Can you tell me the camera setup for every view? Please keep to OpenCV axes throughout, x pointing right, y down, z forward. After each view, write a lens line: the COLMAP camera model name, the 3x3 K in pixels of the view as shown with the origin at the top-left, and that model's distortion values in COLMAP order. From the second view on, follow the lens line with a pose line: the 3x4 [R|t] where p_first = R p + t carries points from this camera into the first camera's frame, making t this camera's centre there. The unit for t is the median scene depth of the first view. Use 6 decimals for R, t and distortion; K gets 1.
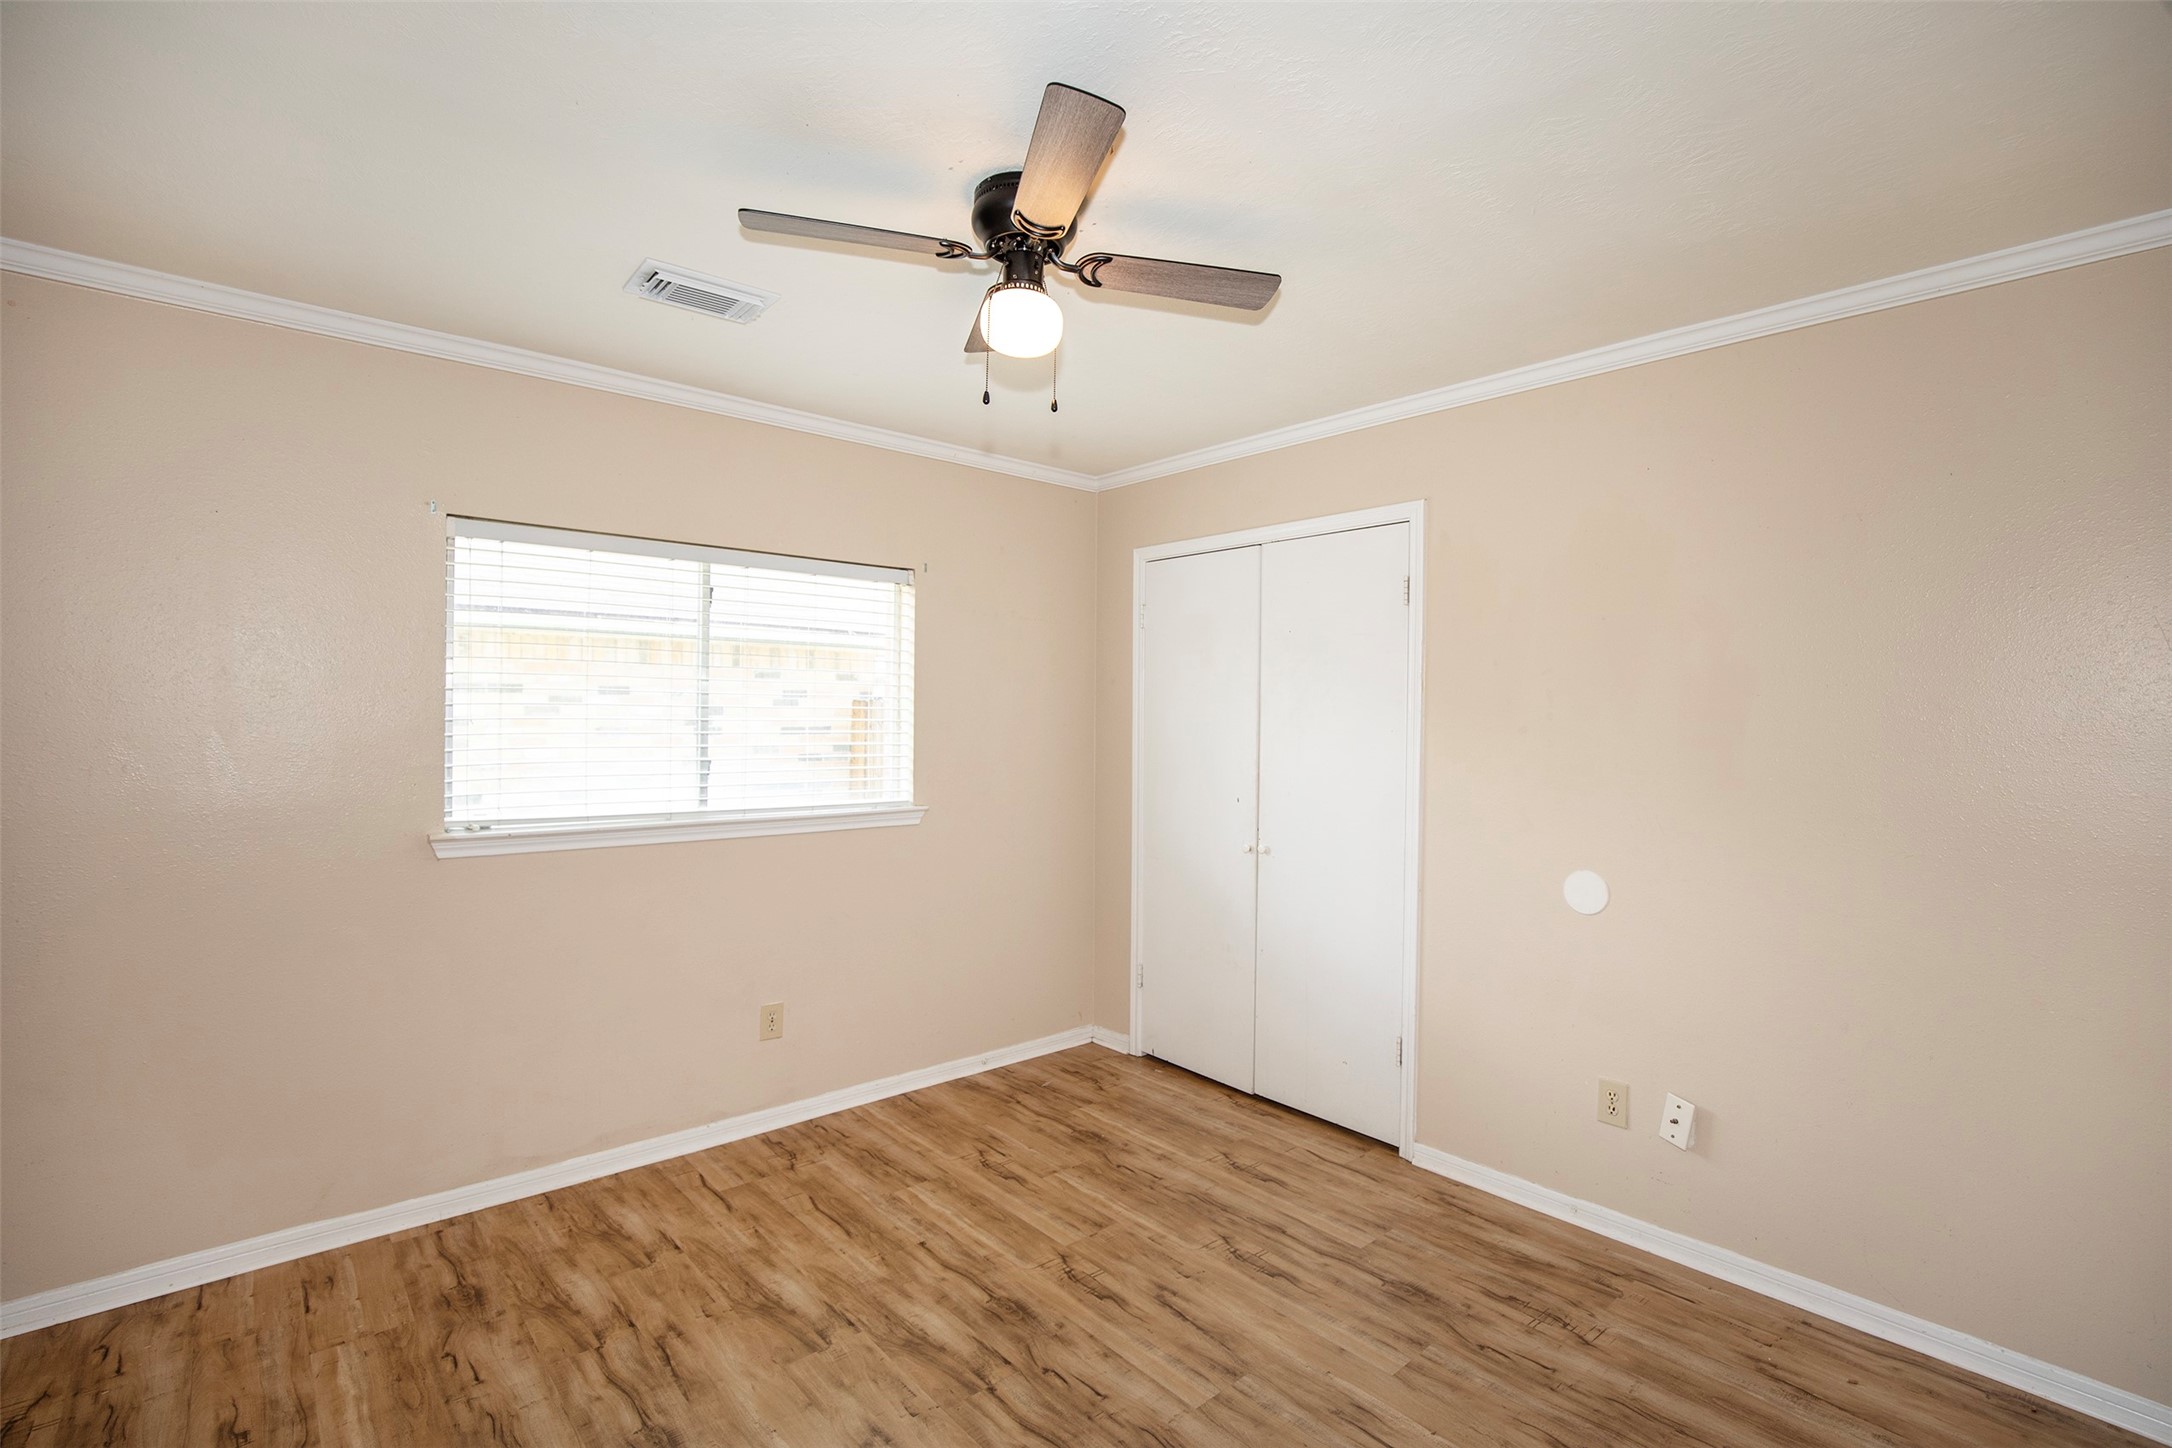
lens RADIAL K [[989.0, 0, 1087.9], [0, 989.0, 717.0], [0, 0, 1]] dist [-0.017737, 0.000385]
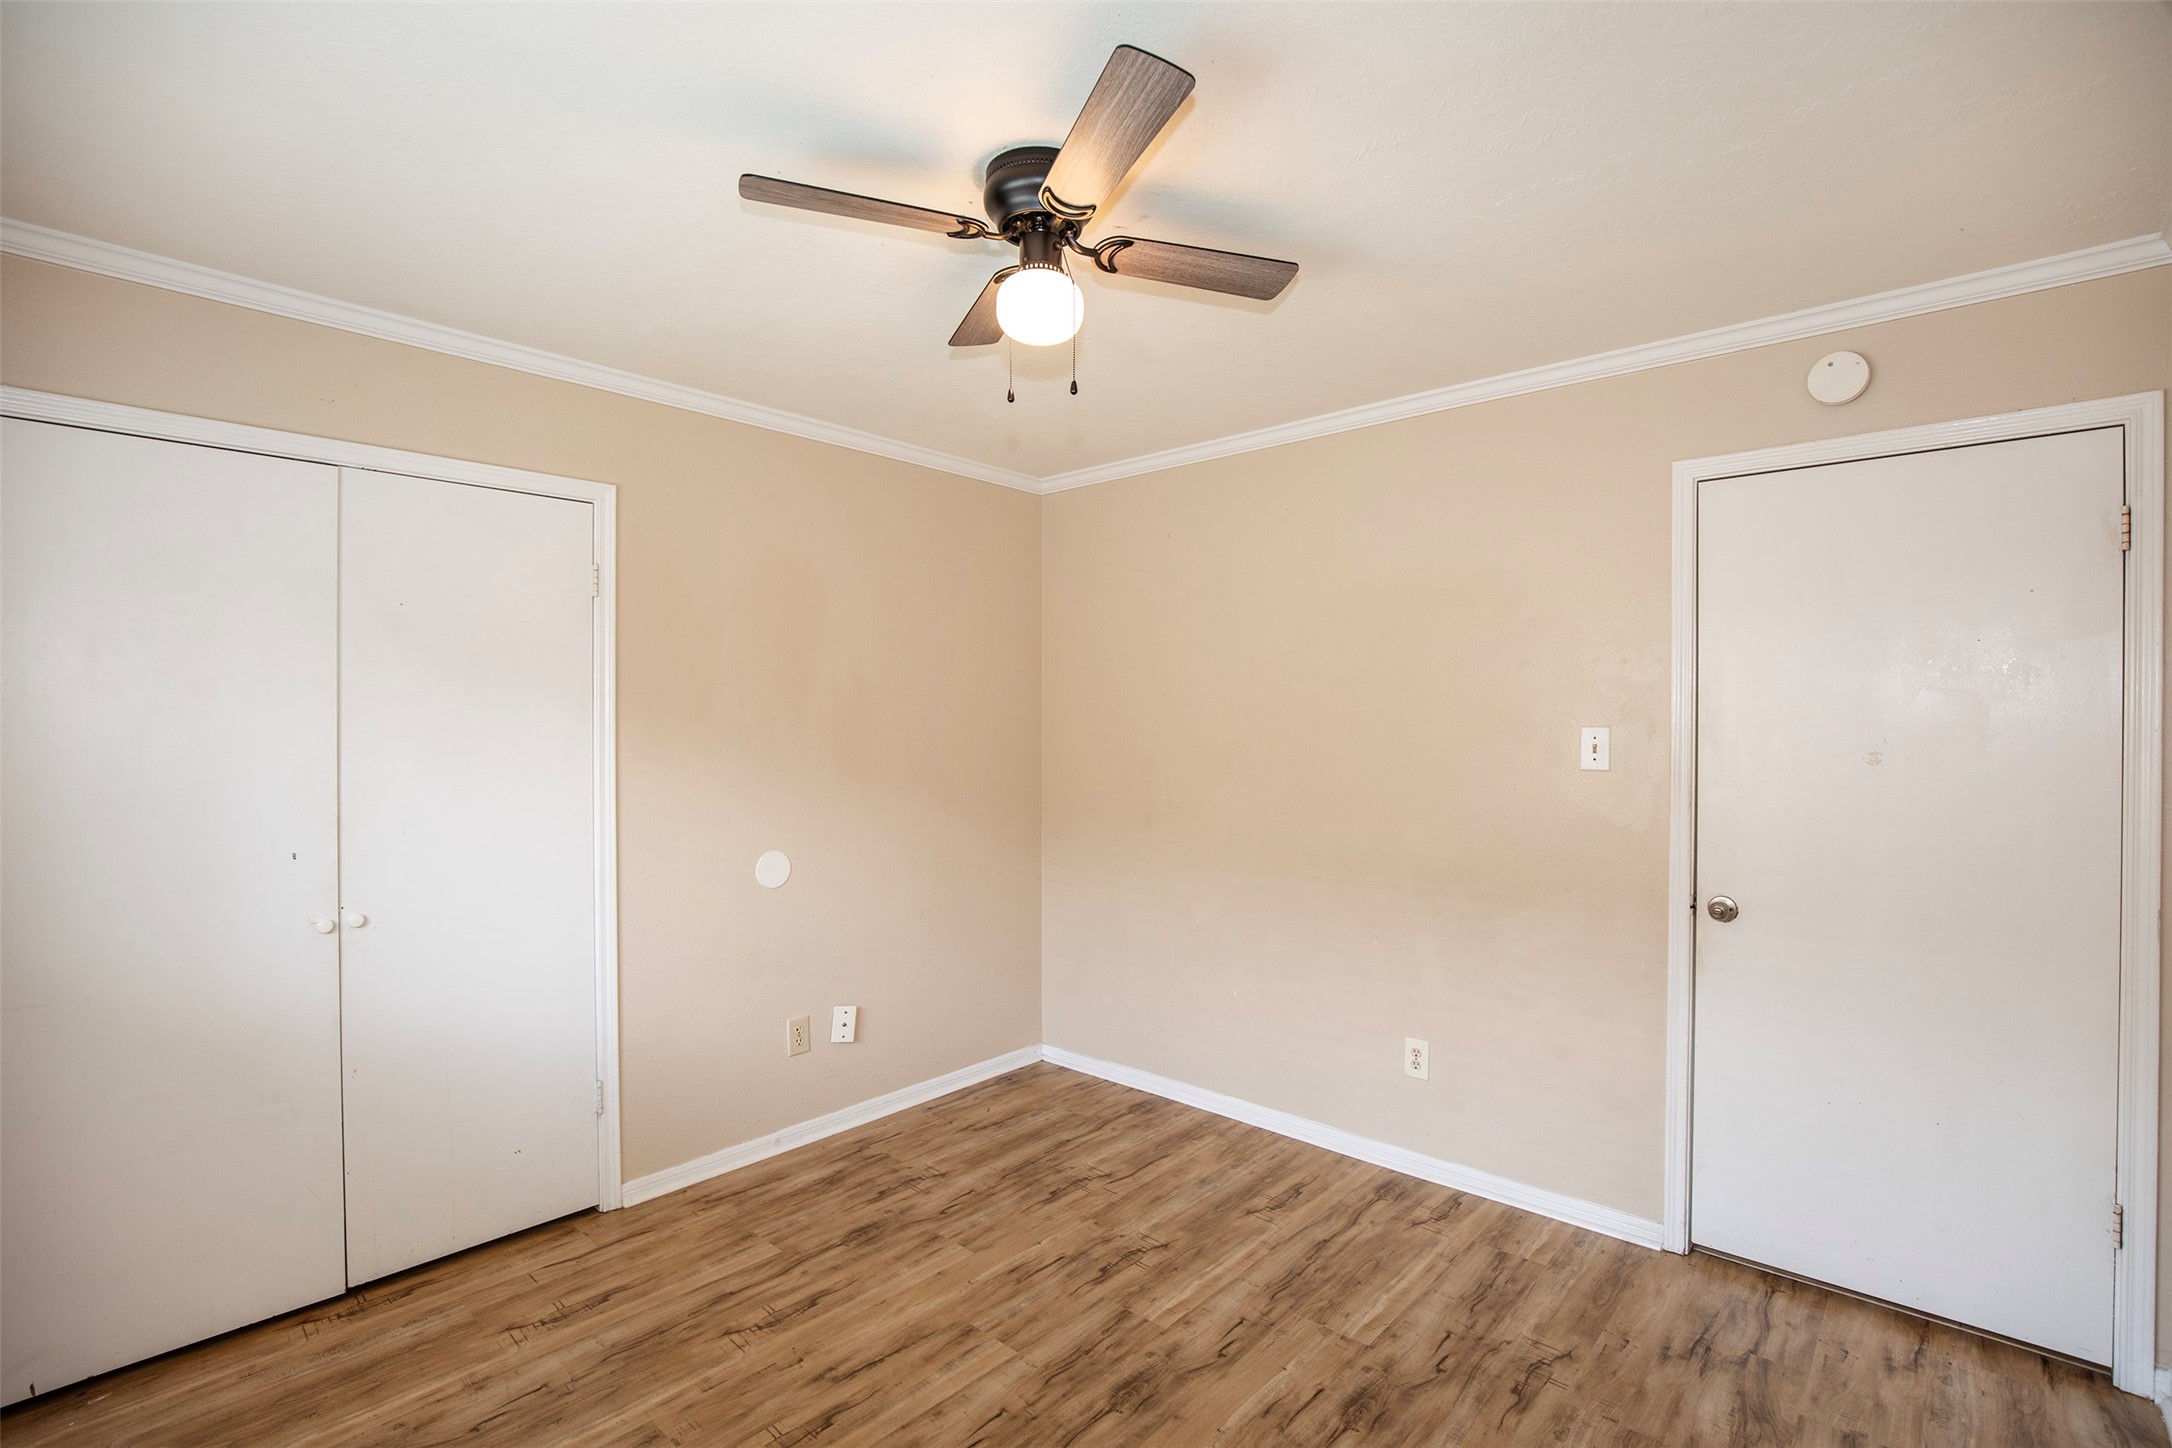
lens RADIAL K [[1030.9, 0, 1086.0], [0, 1030.9, 724.0], [0, 0, 1]] dist [-0.013460, 0.000902]
pose [[-0.117260, -0.011780, 0.993031, -0.827833], [0.003546, 0.999918, 0.012281, -0.011239], [-0.993095, 0.004962, -0.117209, 0.844315]]
